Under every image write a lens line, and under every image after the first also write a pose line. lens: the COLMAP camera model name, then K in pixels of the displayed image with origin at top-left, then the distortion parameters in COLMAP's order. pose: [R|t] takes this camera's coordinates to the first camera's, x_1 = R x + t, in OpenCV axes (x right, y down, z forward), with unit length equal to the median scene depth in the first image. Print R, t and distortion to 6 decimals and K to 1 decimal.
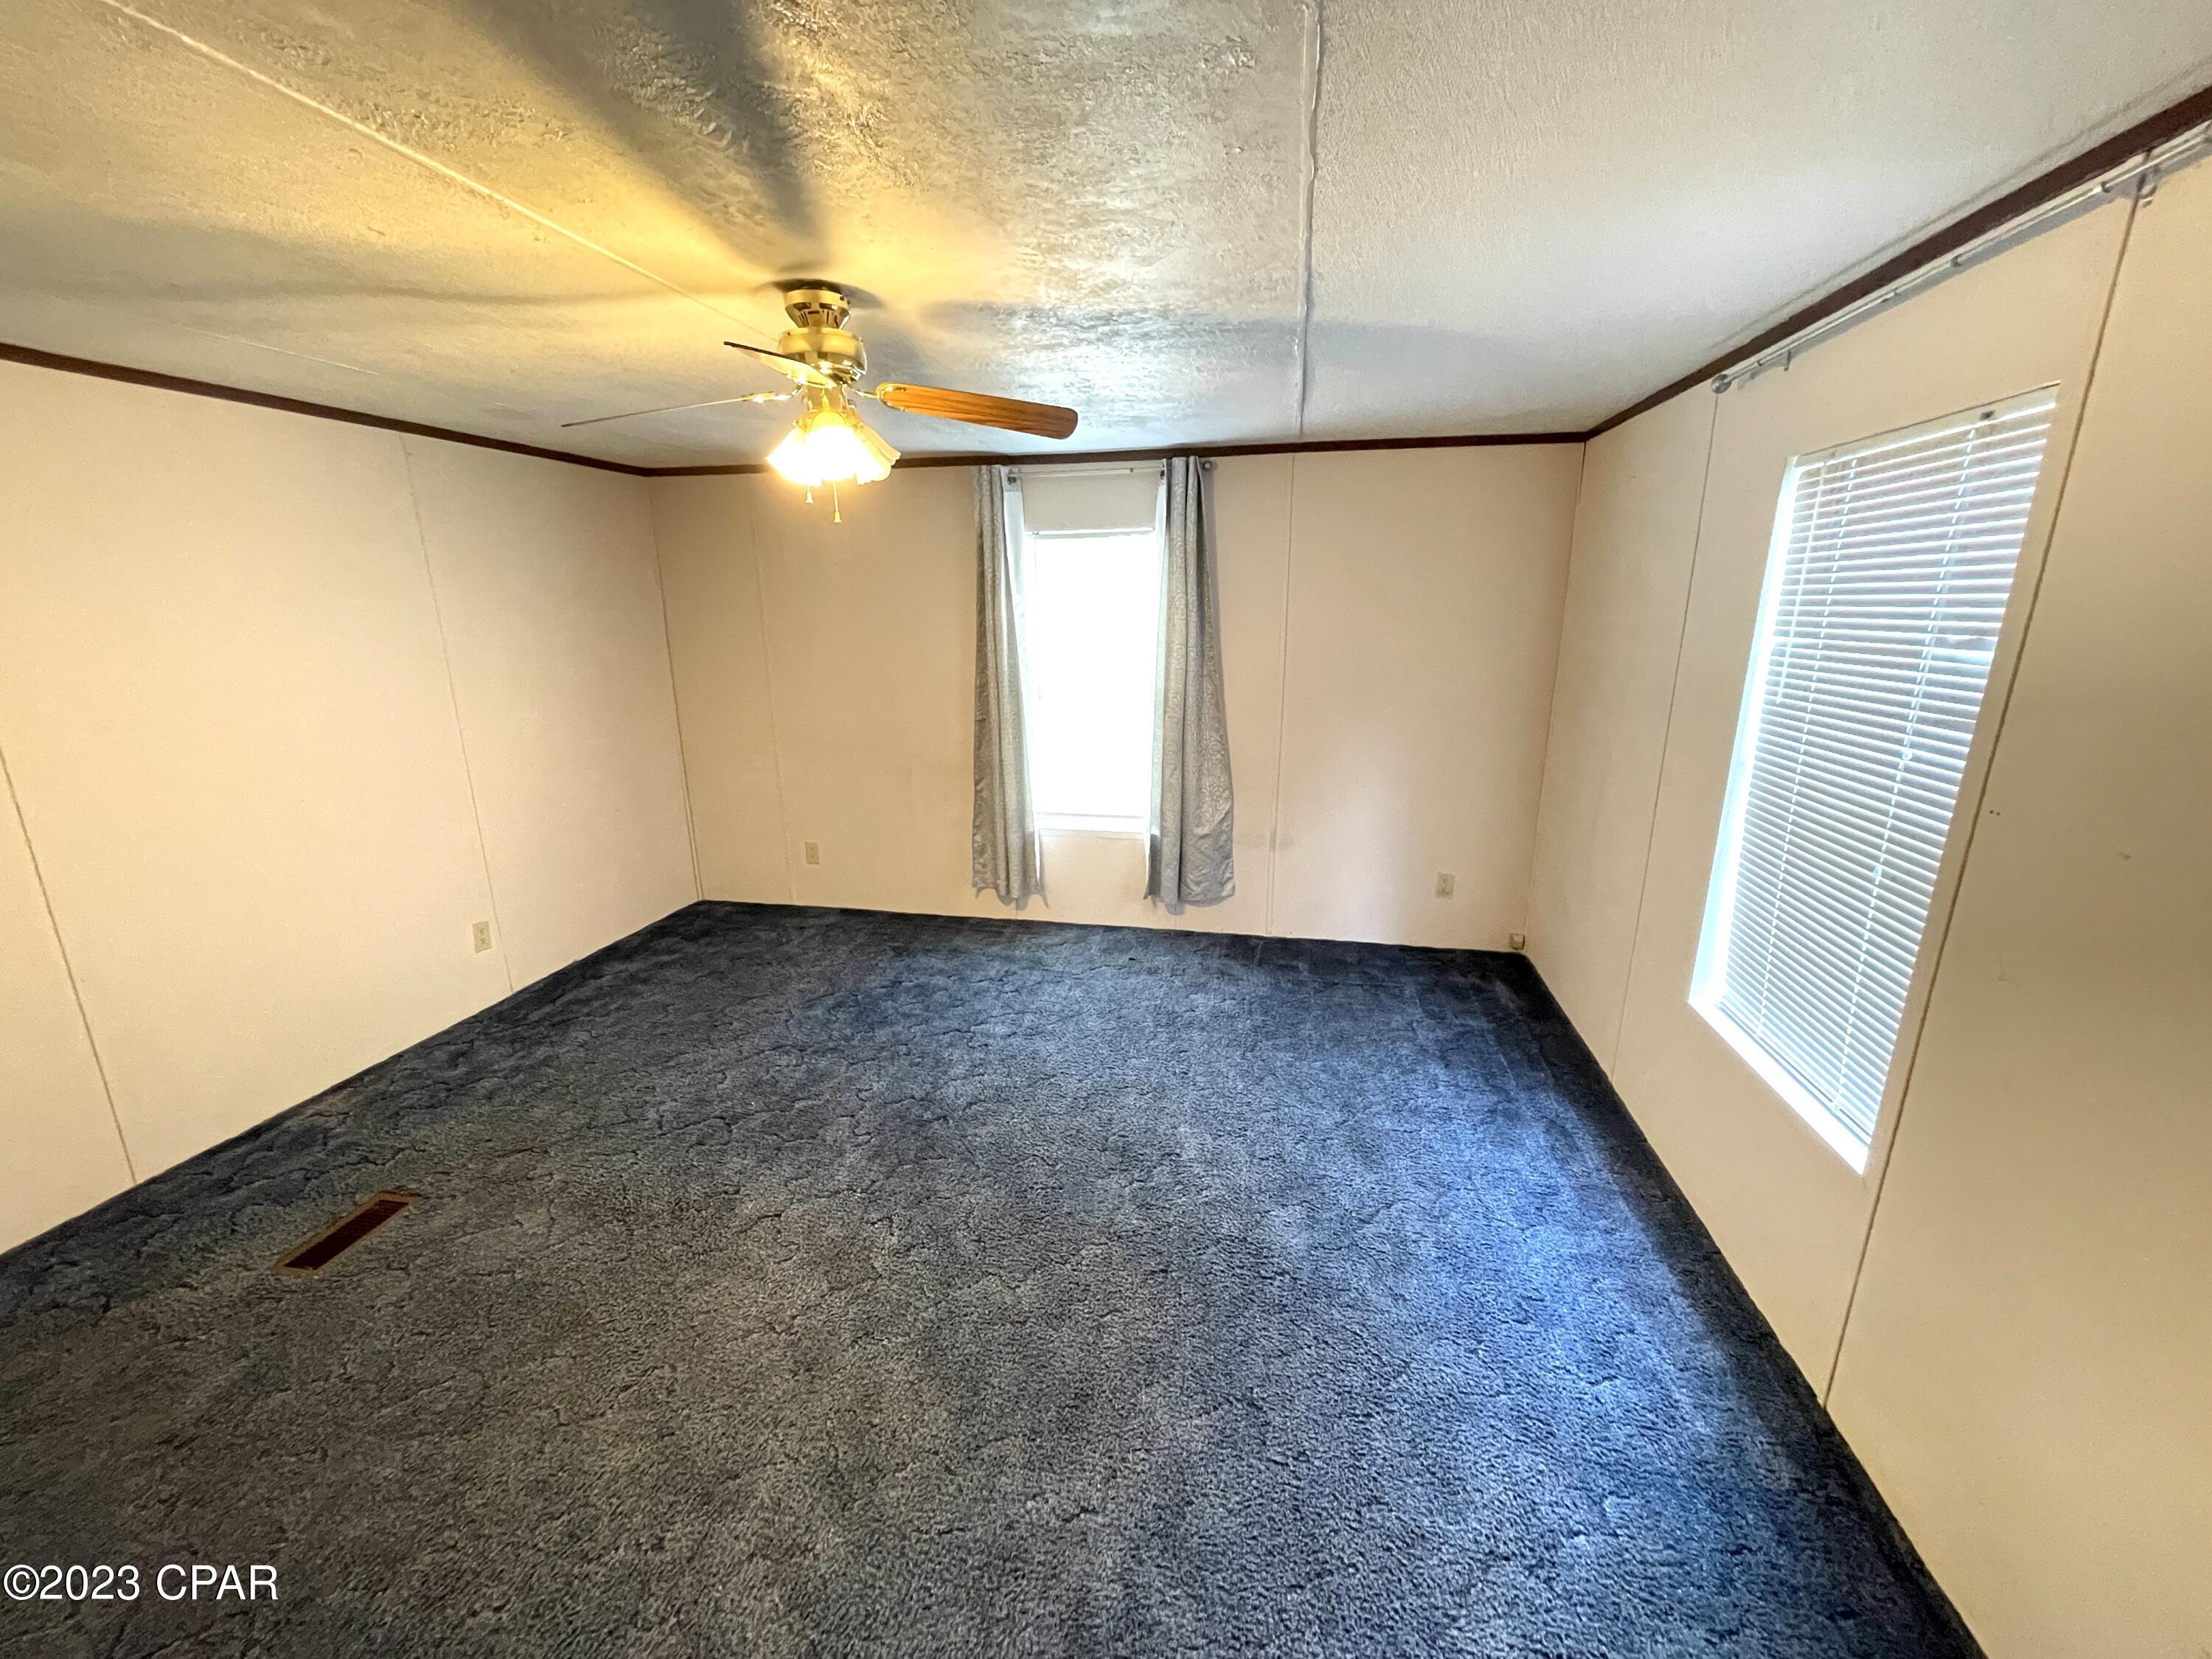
lens RADIAL K [[892.4, 0, 1106.7], [0, 892.4, 825.4], [0, 0, 1]] dist [0.000923, -0.001786]
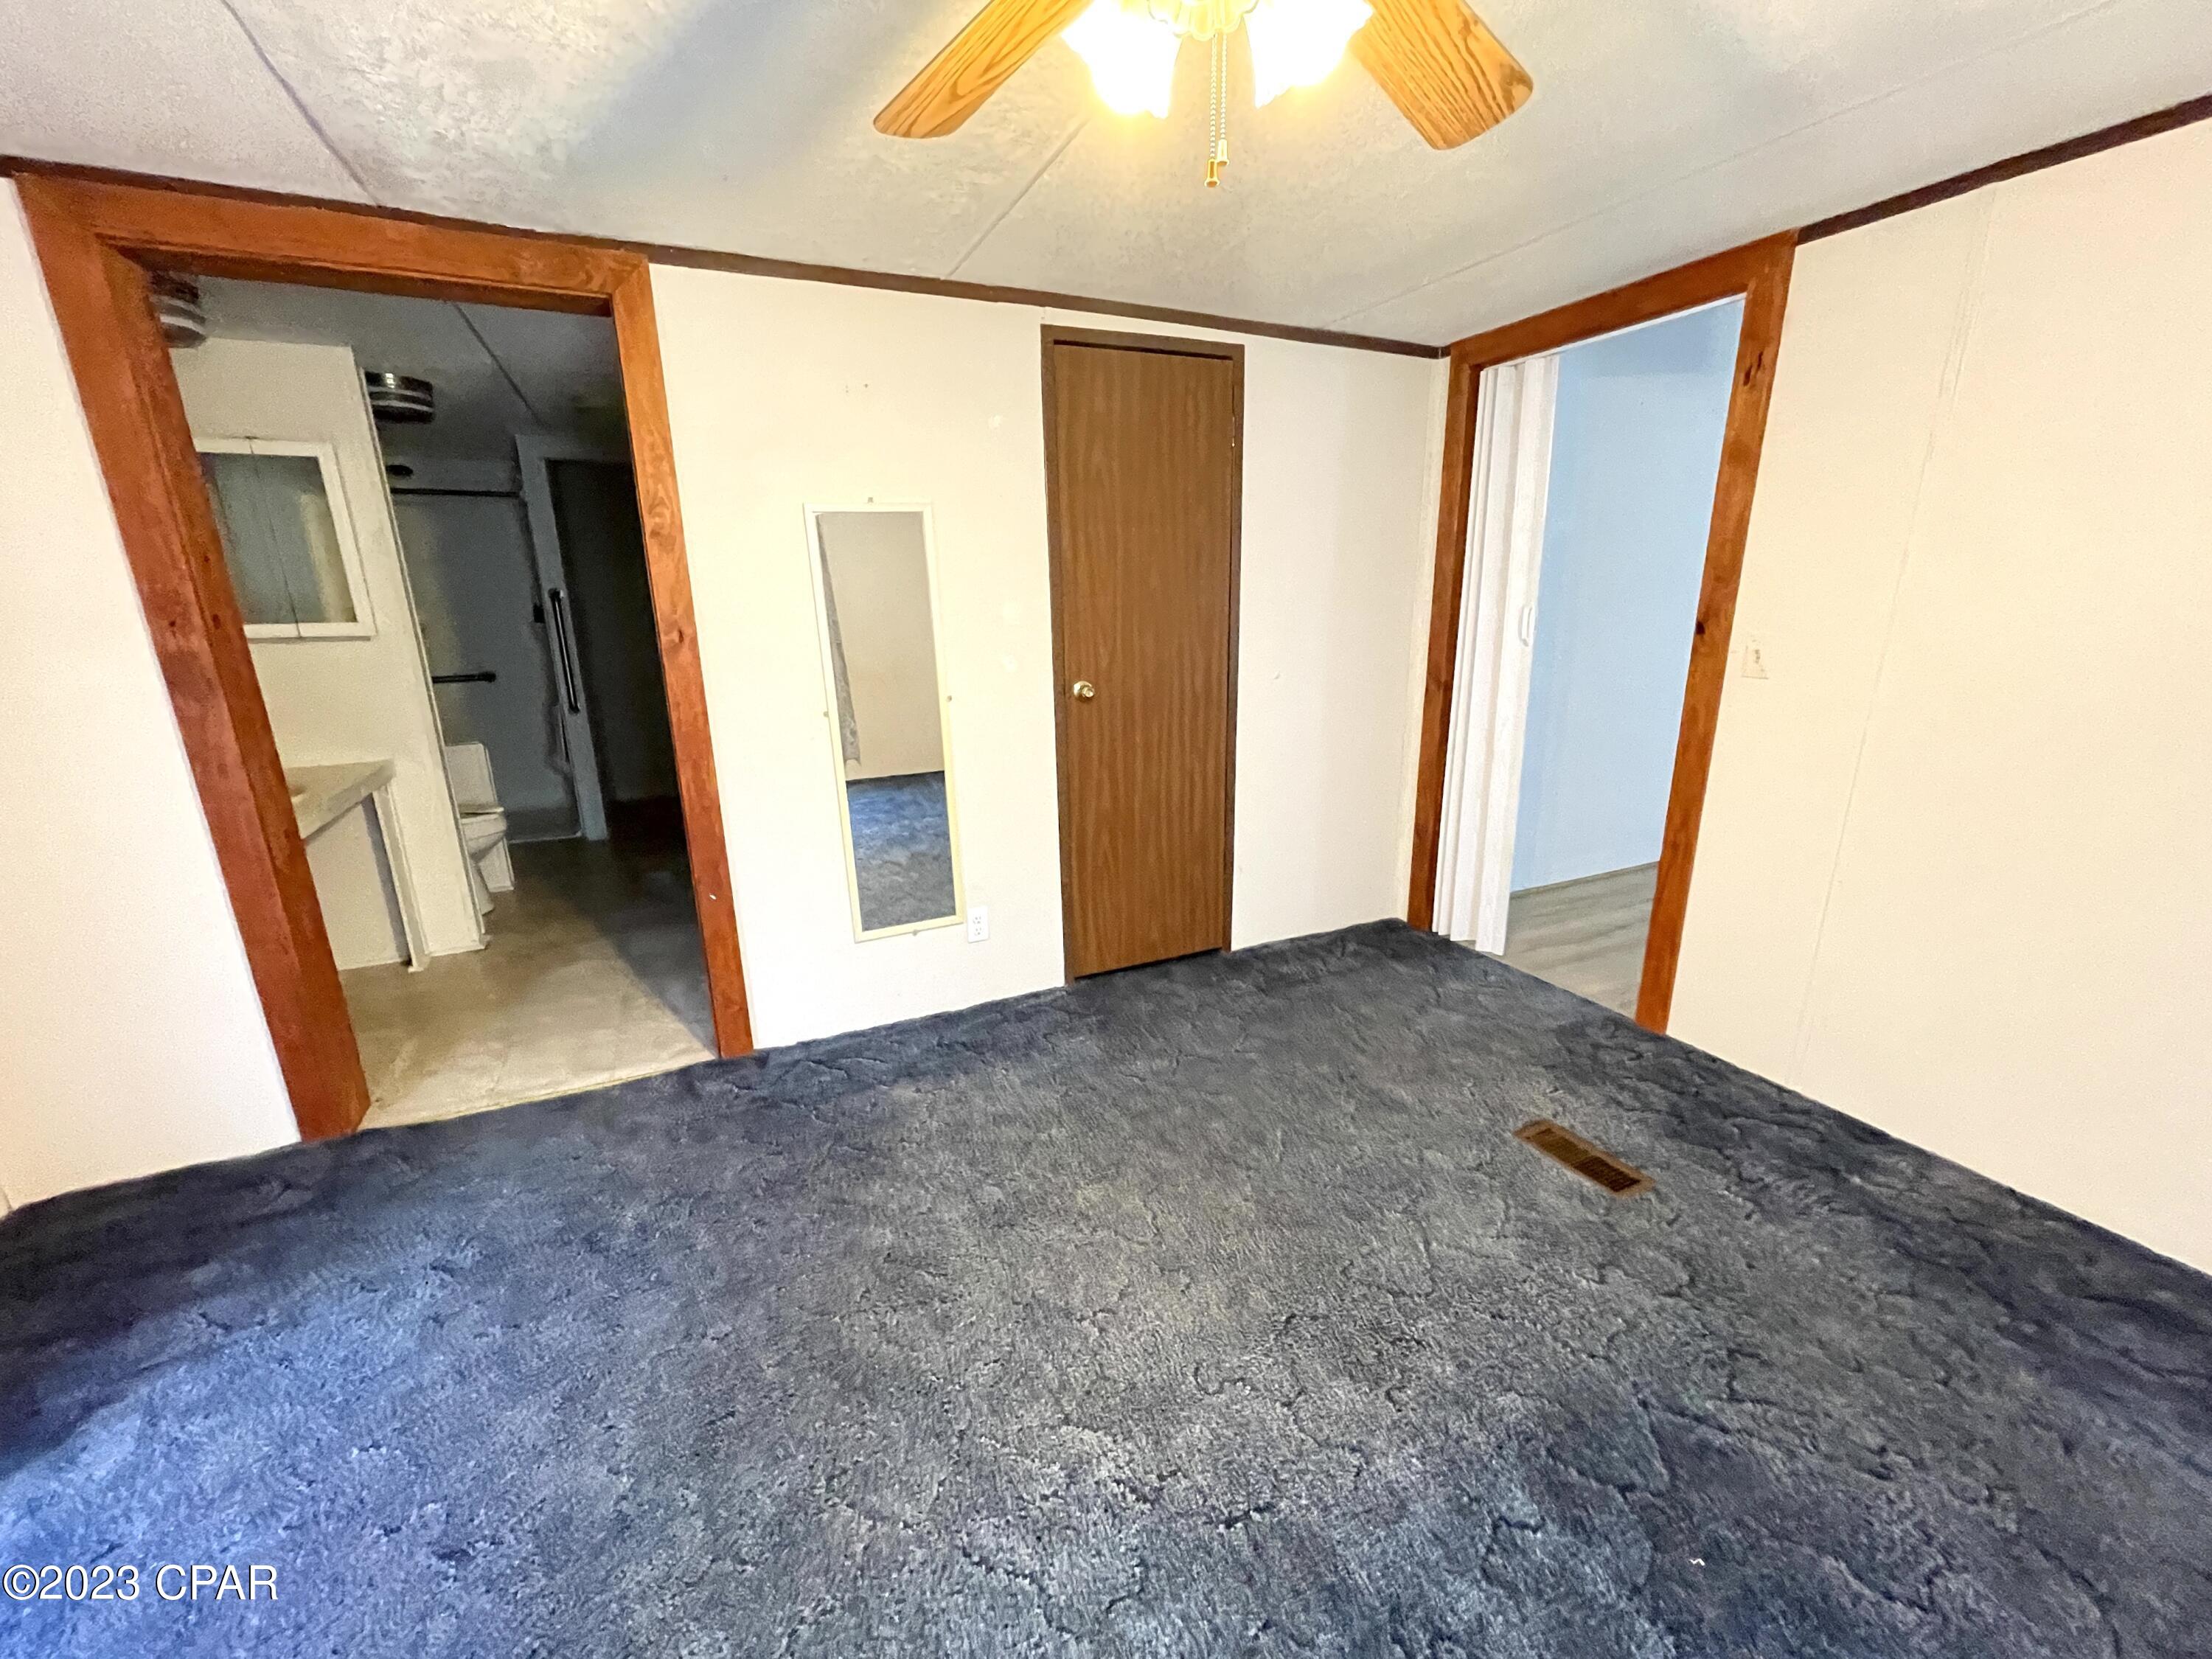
lens RADIAL K [[892.4, 0, 1091.5], [0, 892.4, 837.4], [0, 0, 1]] dist [0.000923, -0.001786]
pose [[-0.810022, 0.161031, -0.563855, 0.045734], [-0.138315, 0.881957, 0.450578, -0.206944], [0.569853, 0.442968, -0.692132, 1.285045]]
